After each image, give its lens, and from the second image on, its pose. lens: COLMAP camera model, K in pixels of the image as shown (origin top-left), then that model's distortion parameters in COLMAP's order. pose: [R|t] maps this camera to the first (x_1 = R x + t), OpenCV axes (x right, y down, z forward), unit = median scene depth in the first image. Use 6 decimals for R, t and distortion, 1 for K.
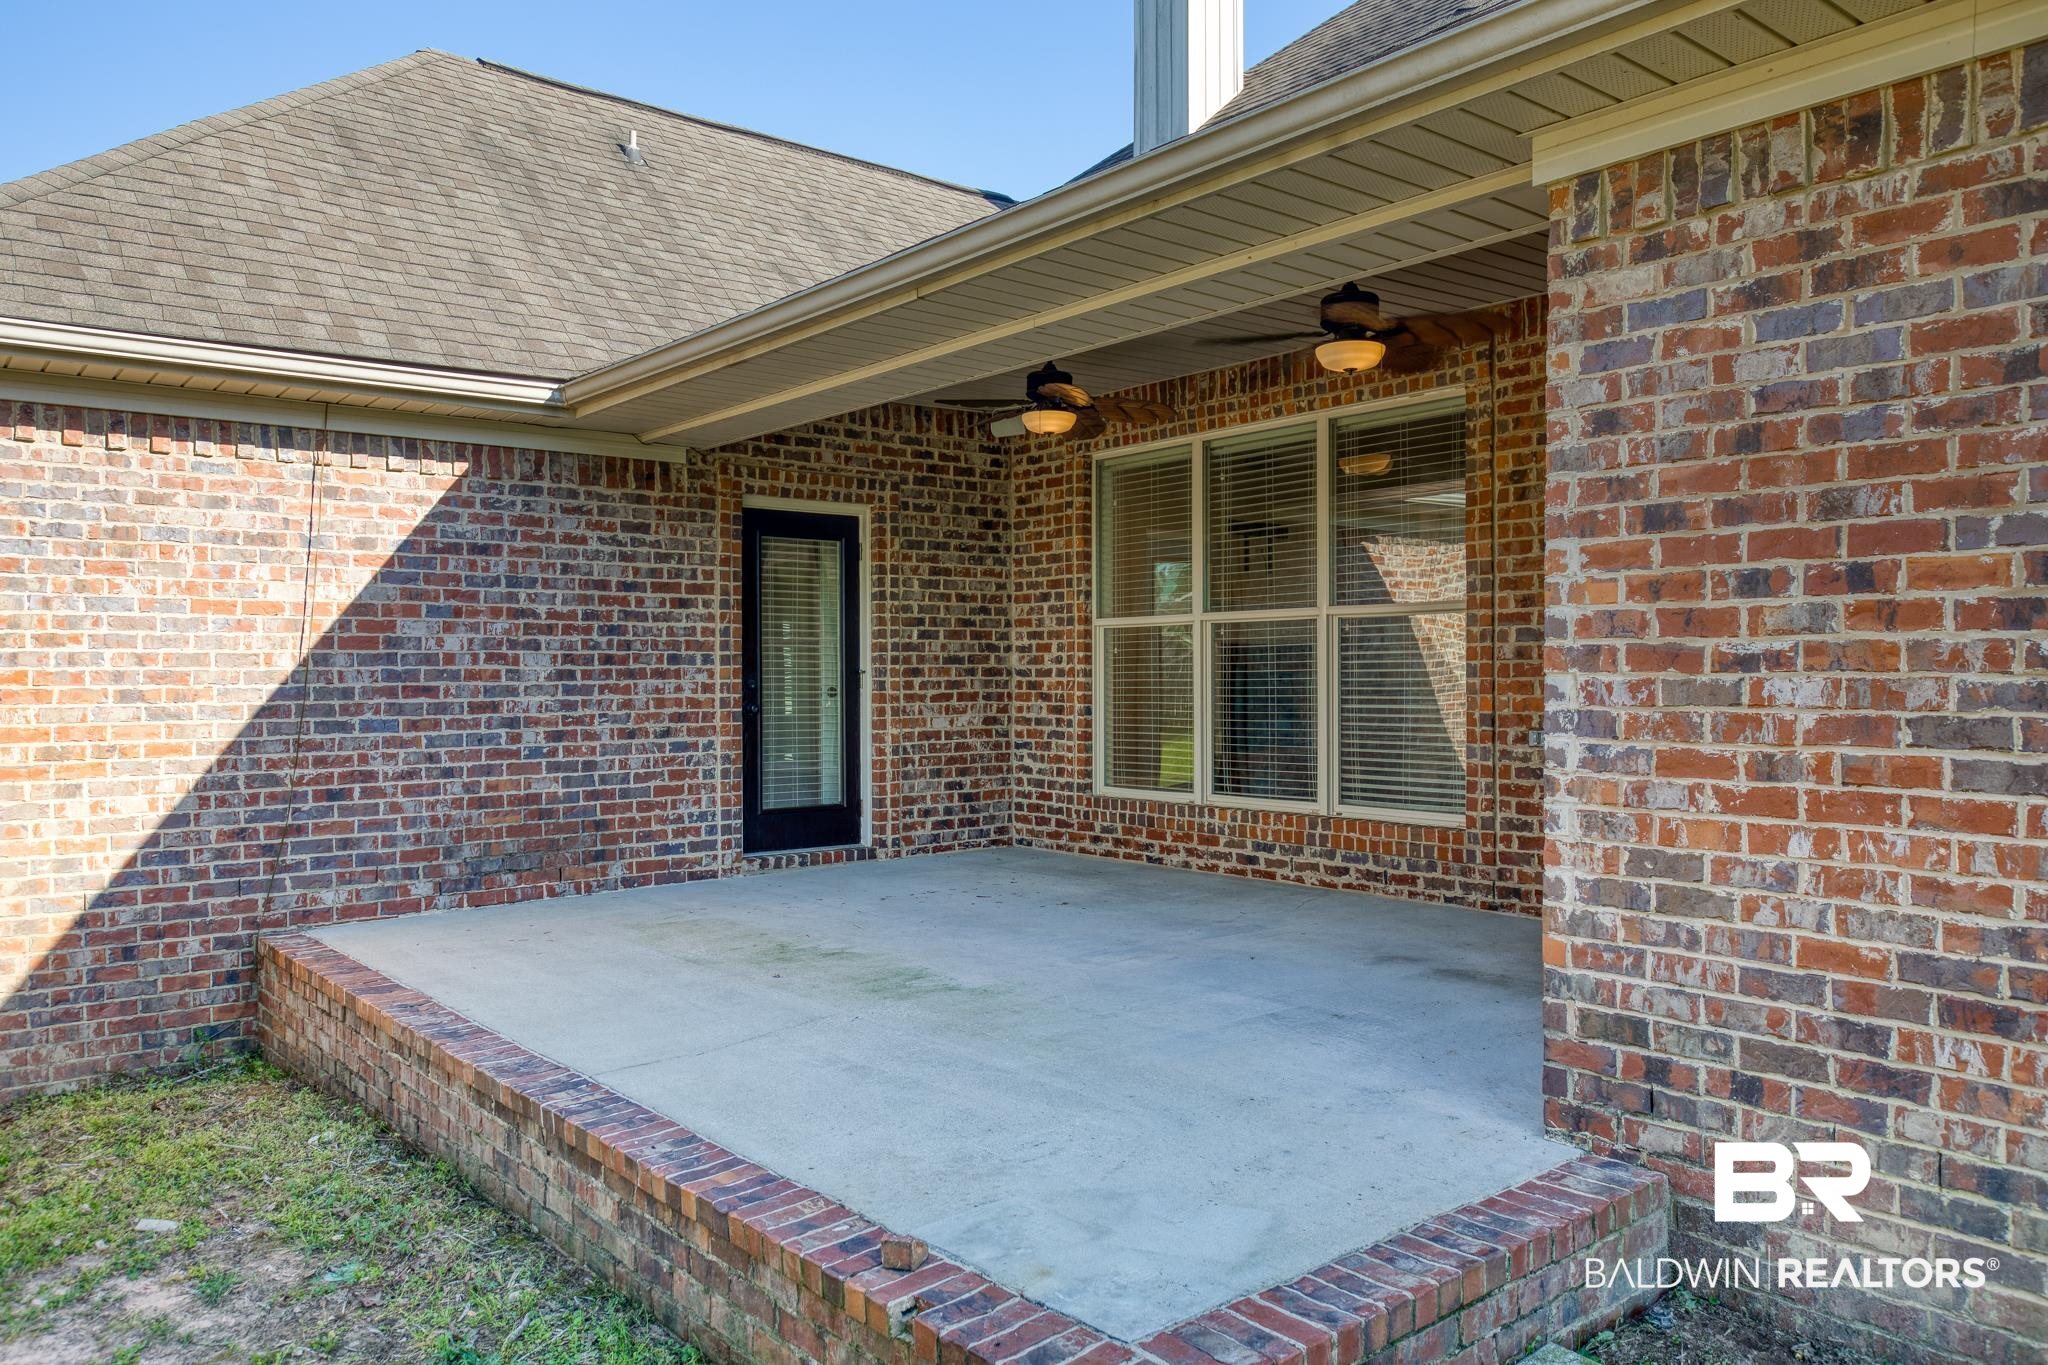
lens RADIAL K [[1480.0, 0, 1024.0], [0, 1480.0, 682.5], [0, 0, 1]] dist [-0.000056, -0.000132]
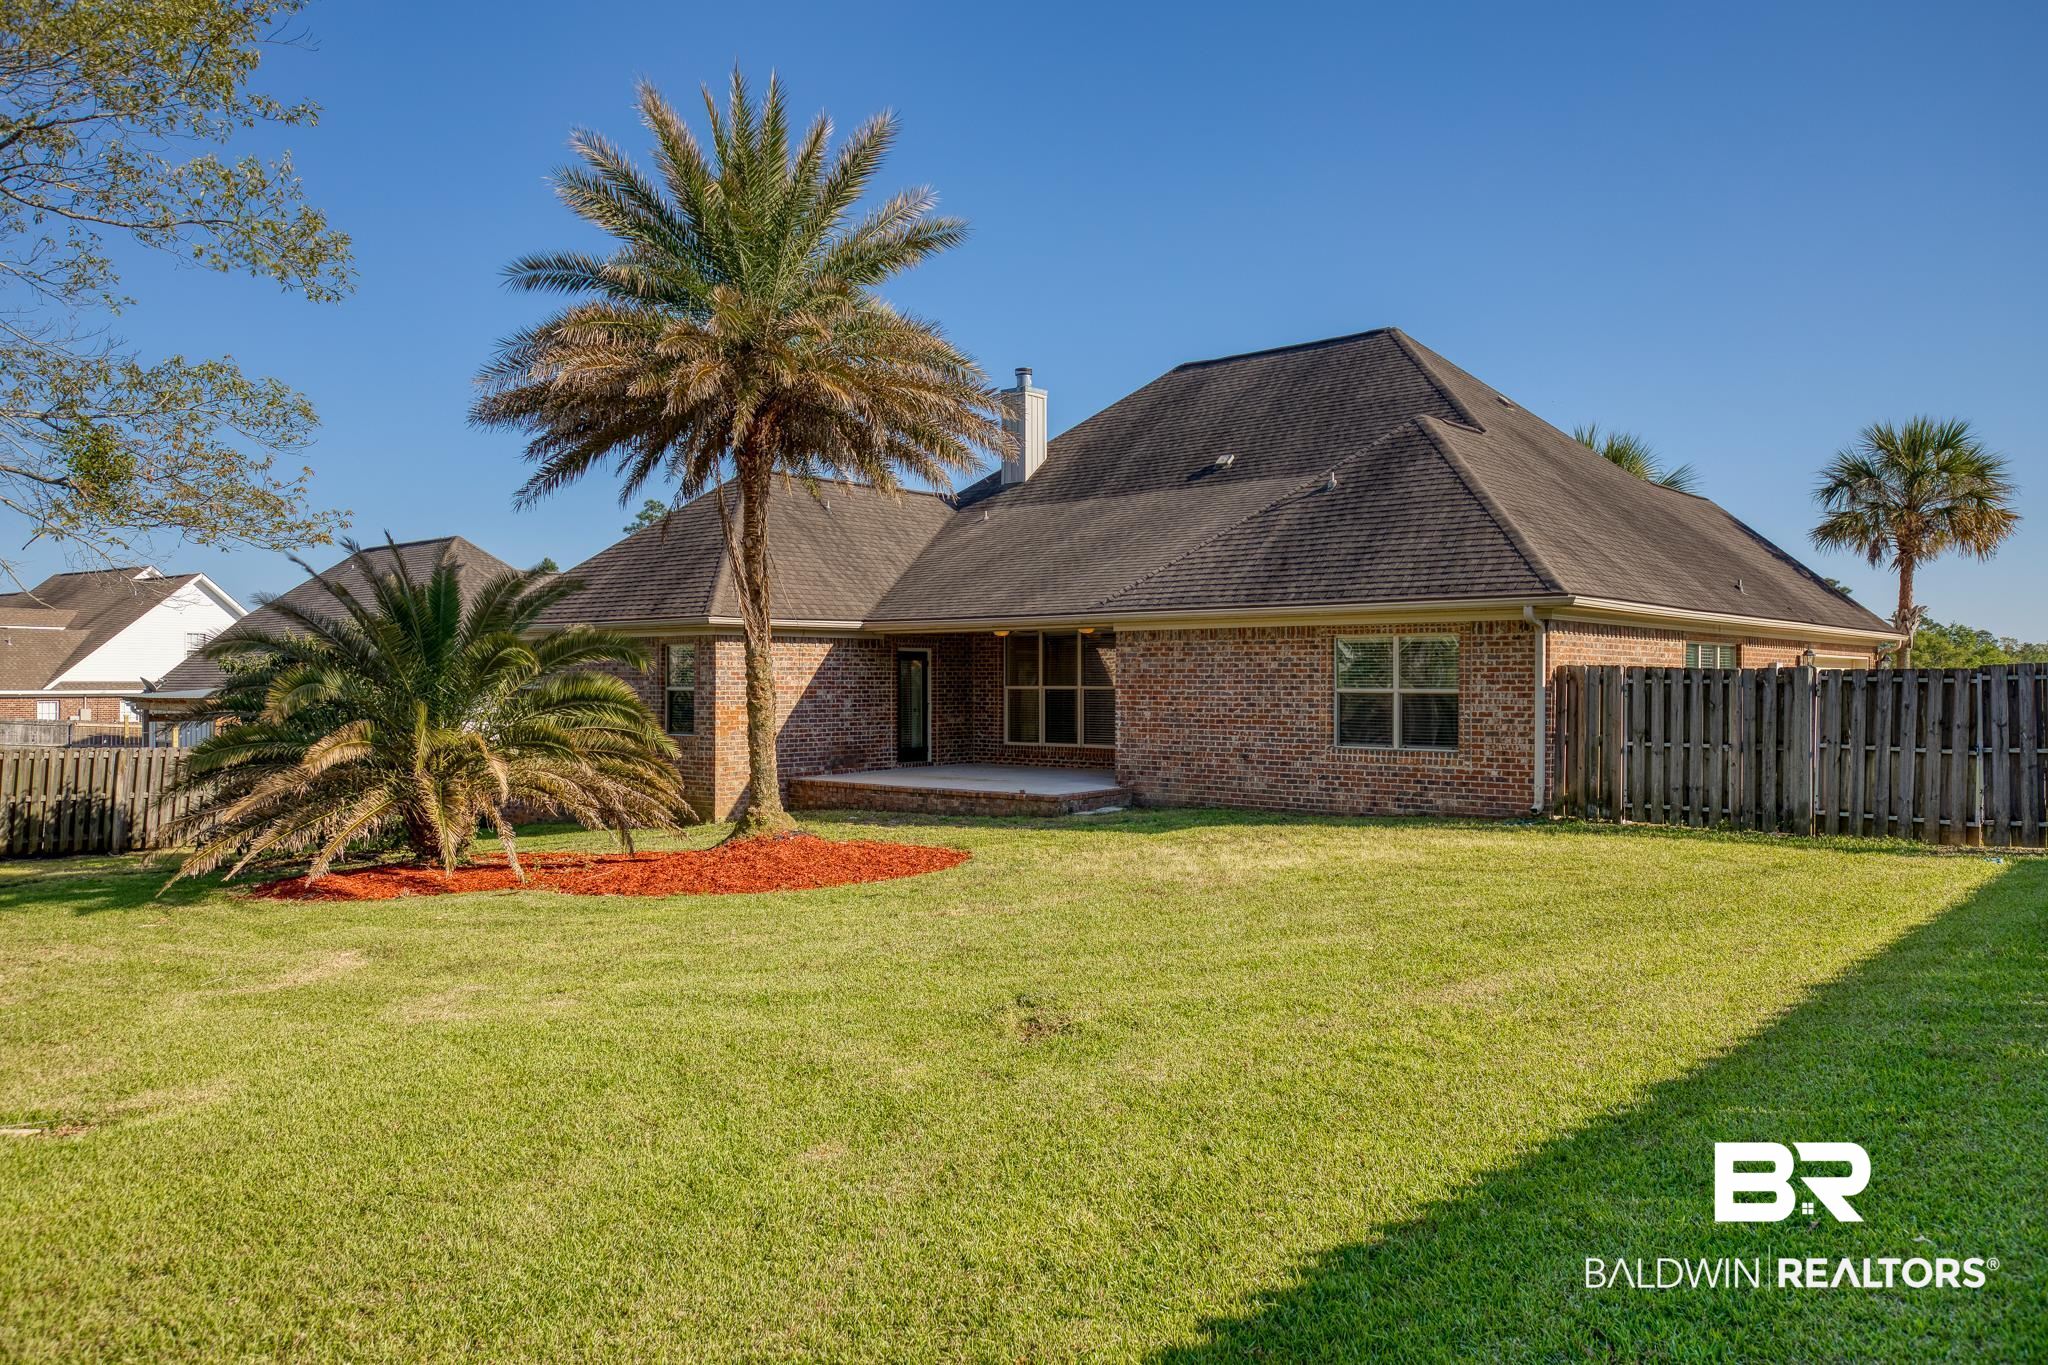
lens RADIAL K [[1480.0, 0, 1024.0], [0, 1480.0, 682.5], [0, 0, 1]] dist [-0.000056, -0.000132]
pose [[0.986732, 0.004194, 0.162301, -0.448859], [-0.003540, 0.999984, -0.004324, -0.041836], [-0.162317, 0.003692, 0.986732, -2.204254]]
